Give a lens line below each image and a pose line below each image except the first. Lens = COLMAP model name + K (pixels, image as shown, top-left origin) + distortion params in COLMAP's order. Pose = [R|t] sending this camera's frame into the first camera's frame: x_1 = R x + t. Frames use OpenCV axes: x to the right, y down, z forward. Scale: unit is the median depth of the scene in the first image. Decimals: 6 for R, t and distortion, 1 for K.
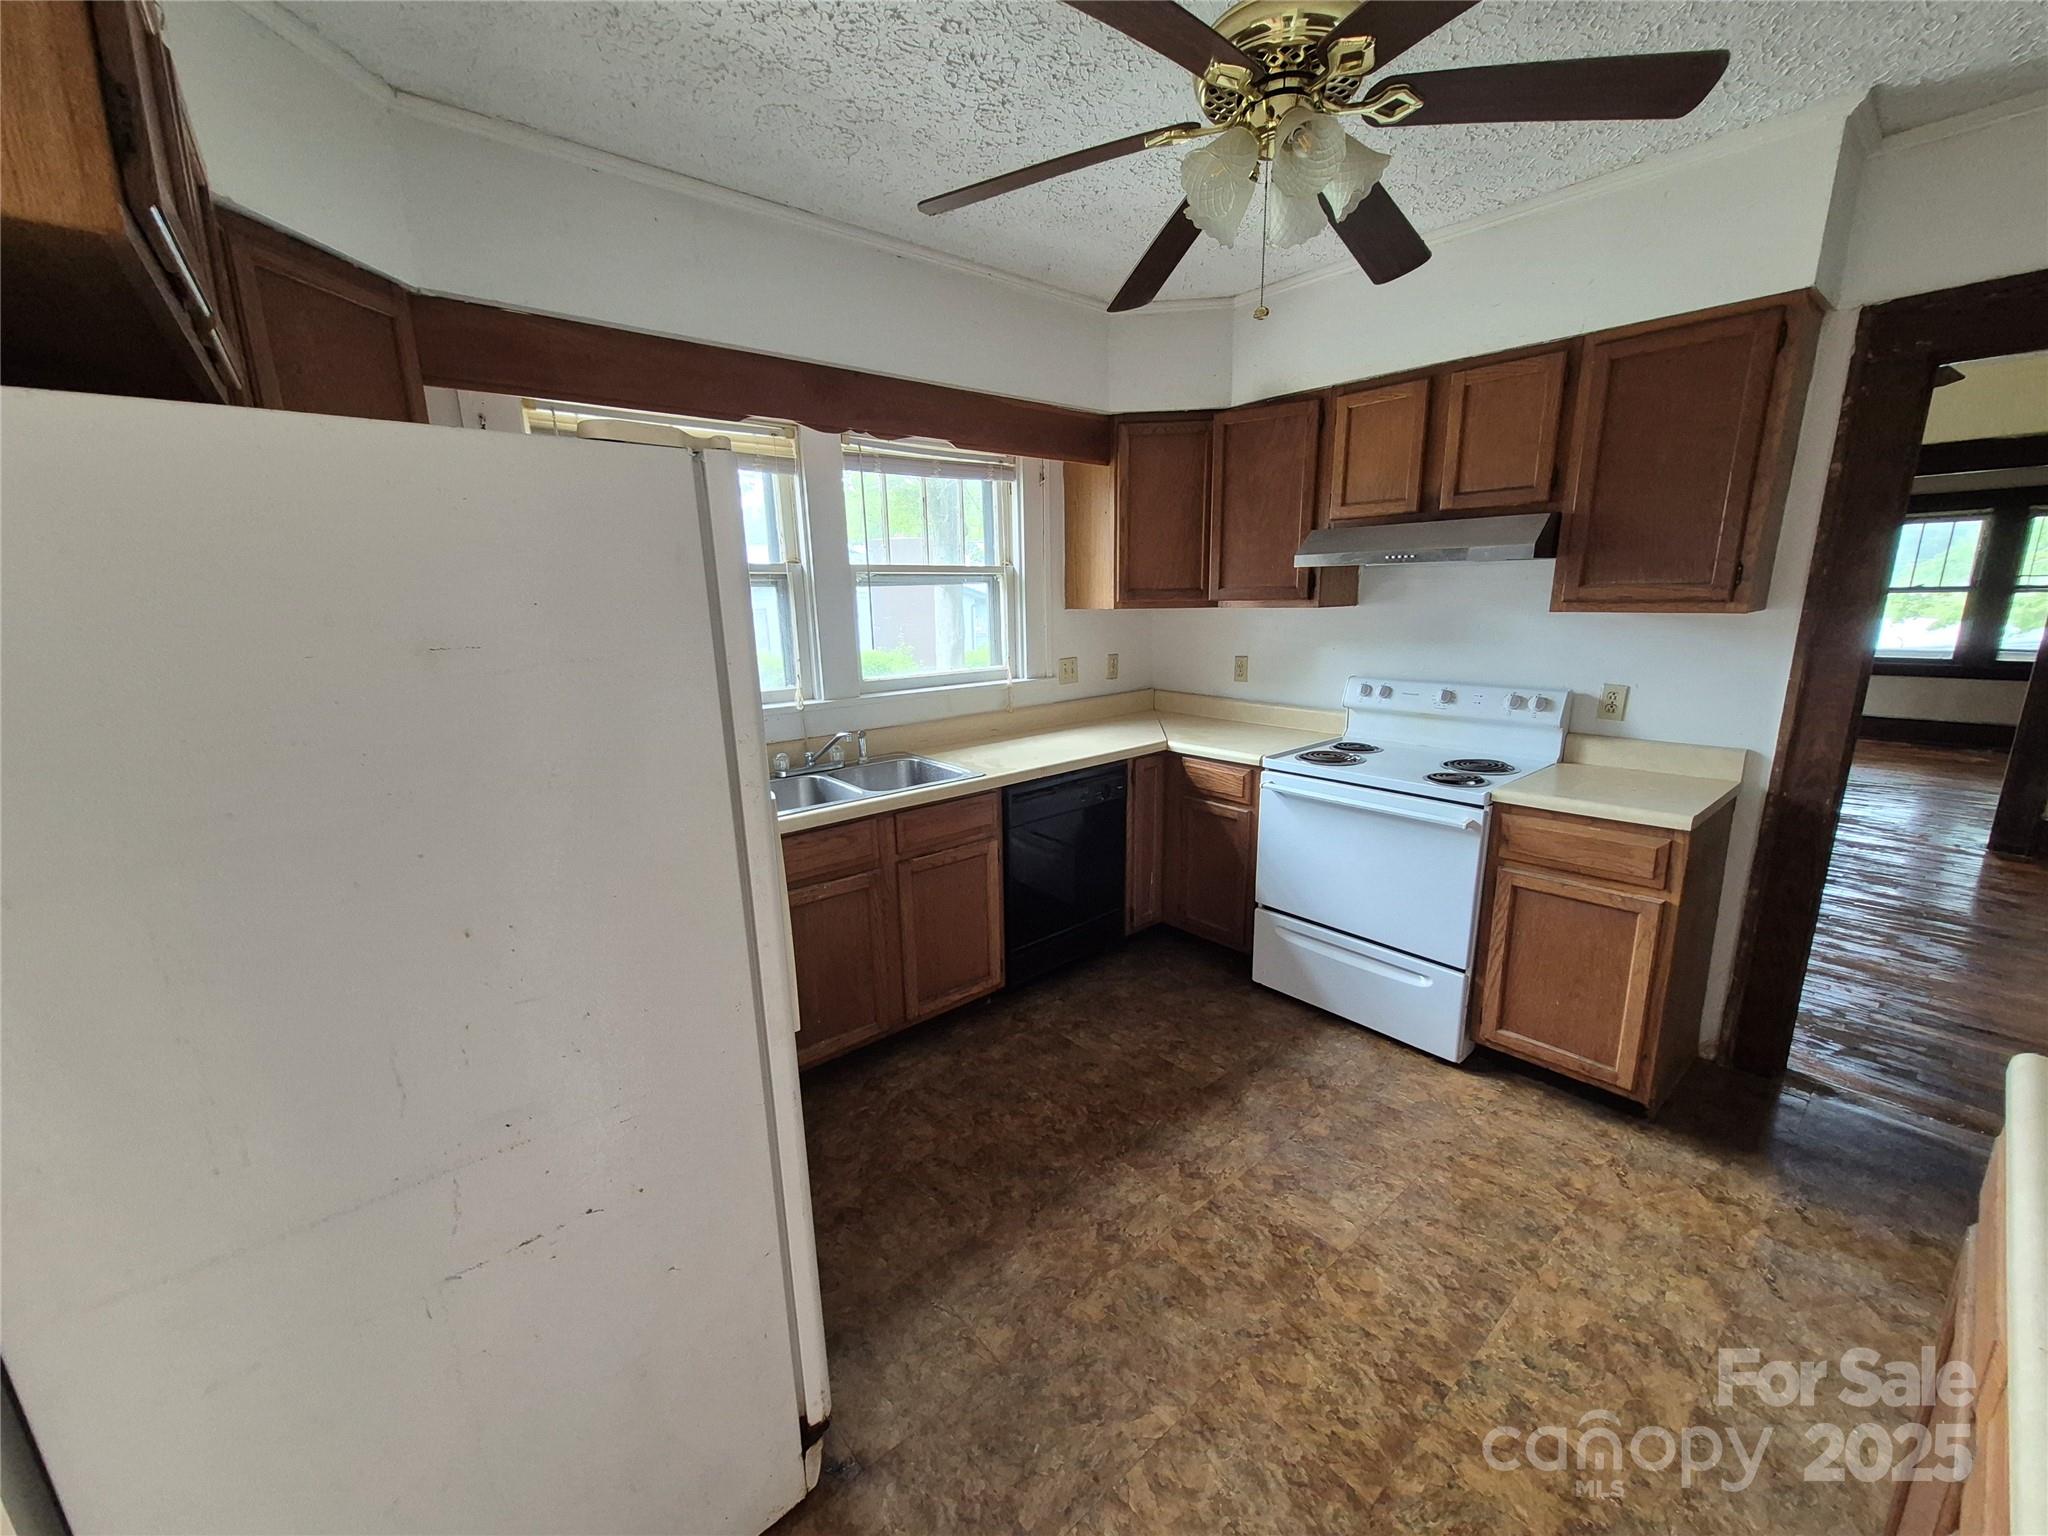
lens RADIAL K [[799.8, 0, 1038.0], [0, 799.8, 772.9], [0, 0, 1]] dist [0.013956, 0.001225]
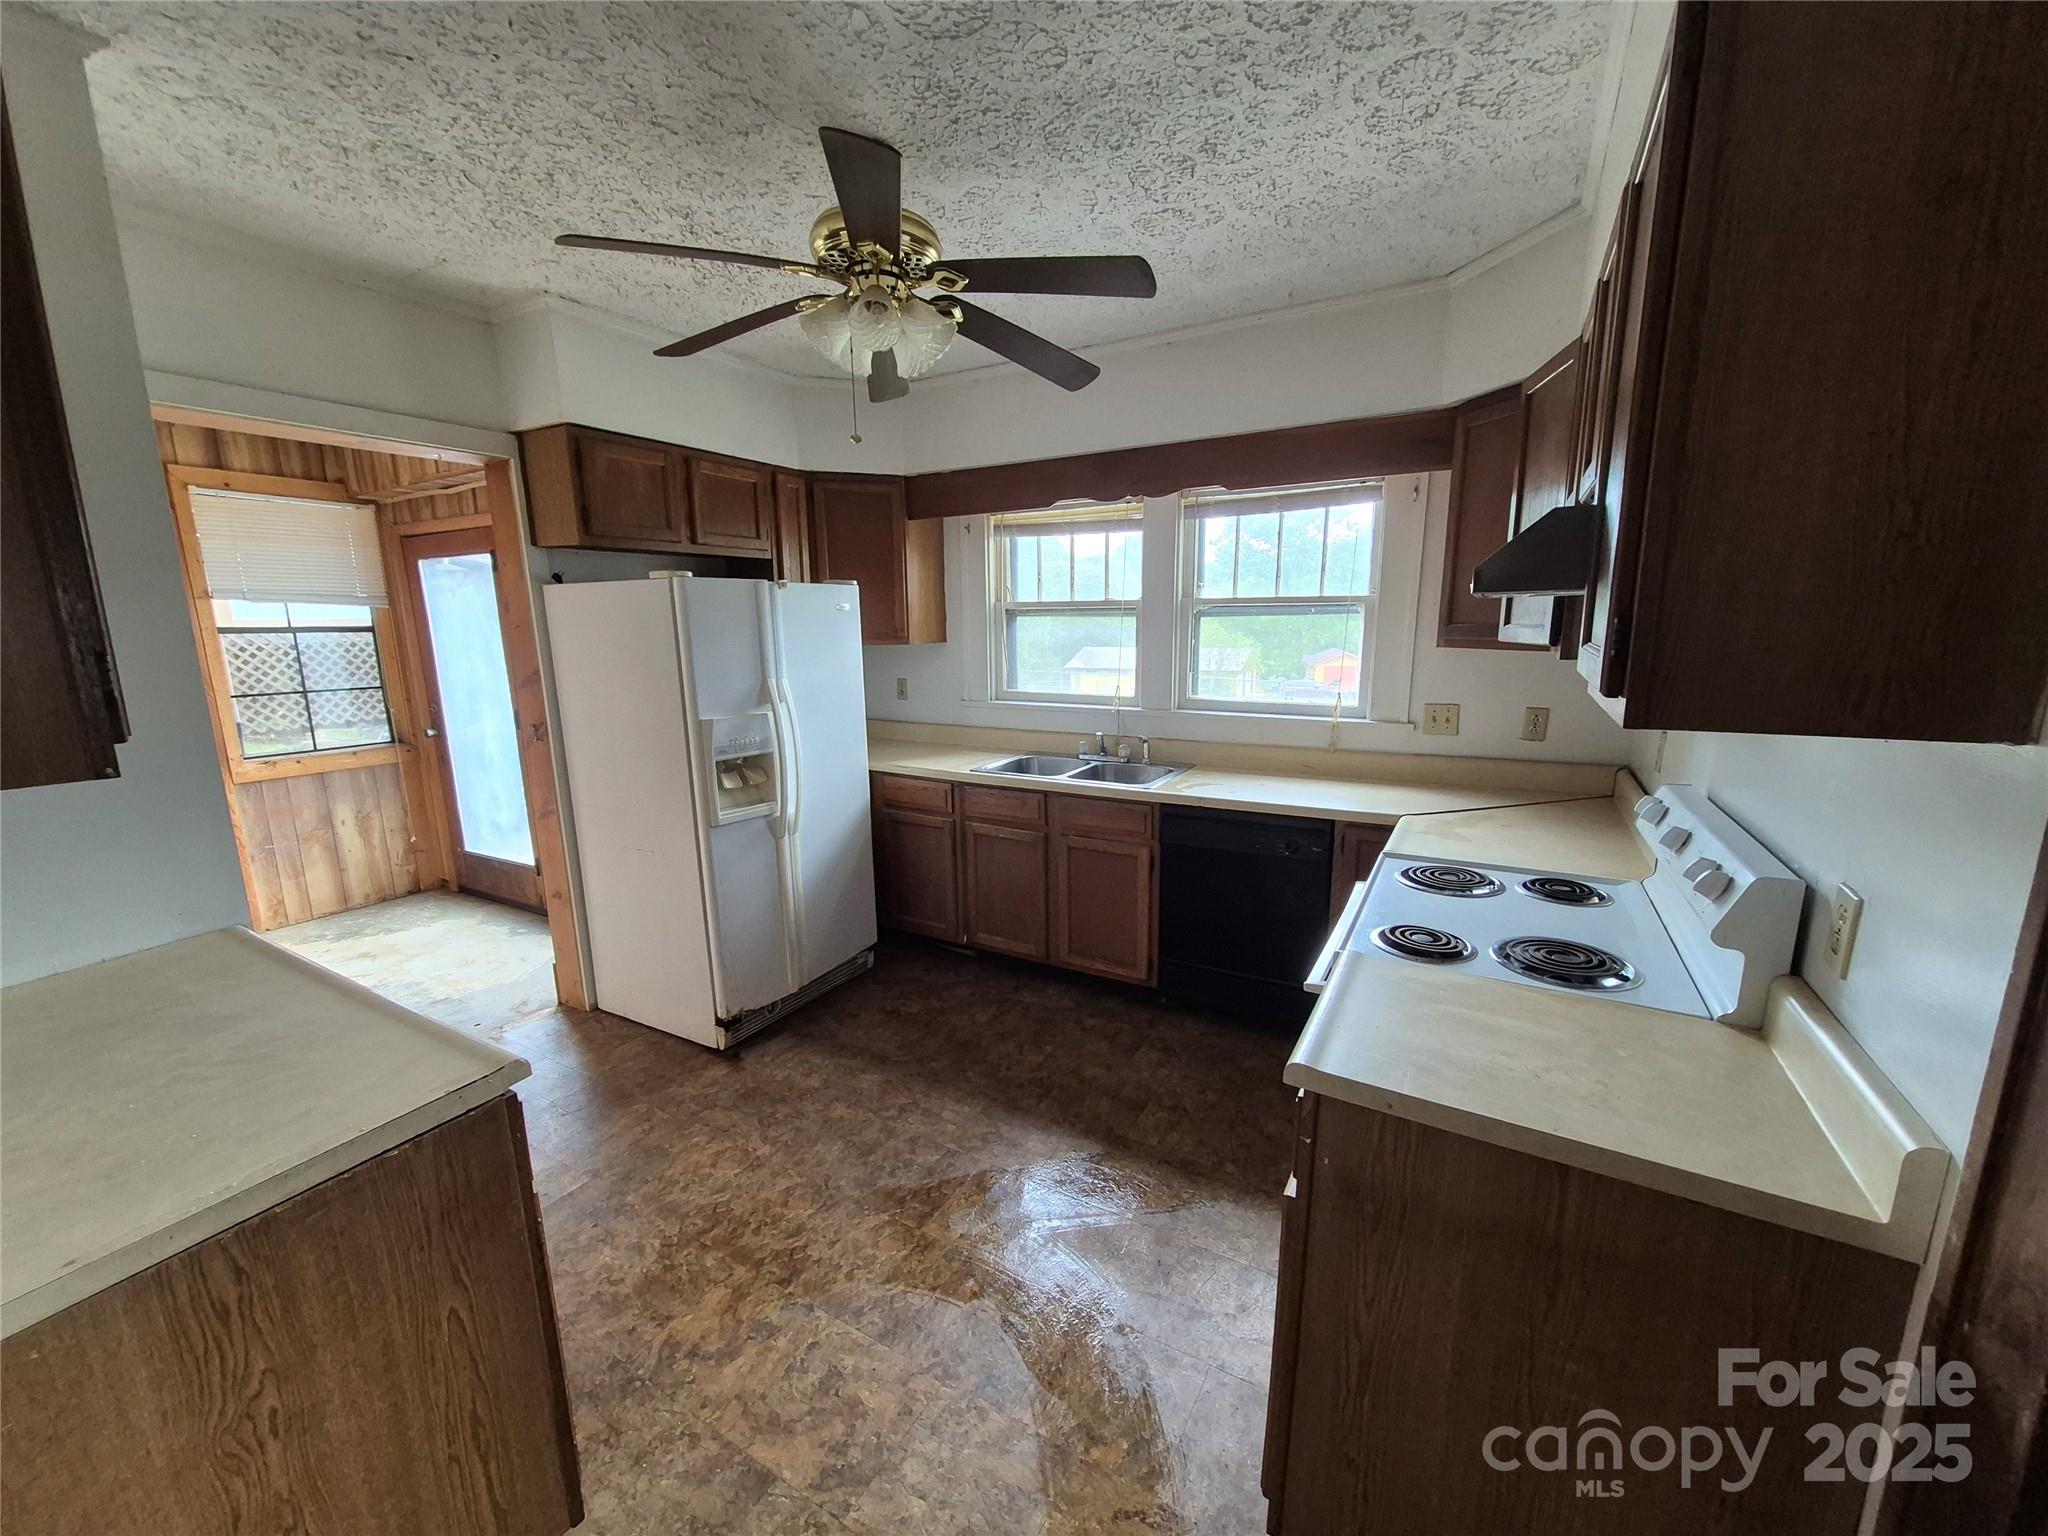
lens RADIAL K [[799.8, 0, 1037.1], [0, 799.8, 777.2], [0, 0, 1]] dist [0.013956, 0.001225]
pose [[0.336756, 0.194055, -0.921378, 1.253224], [-0.204662, 0.970223, 0.129541, -0.173192], [0.919081, 0.144947, 0.366444, 0.617402]]
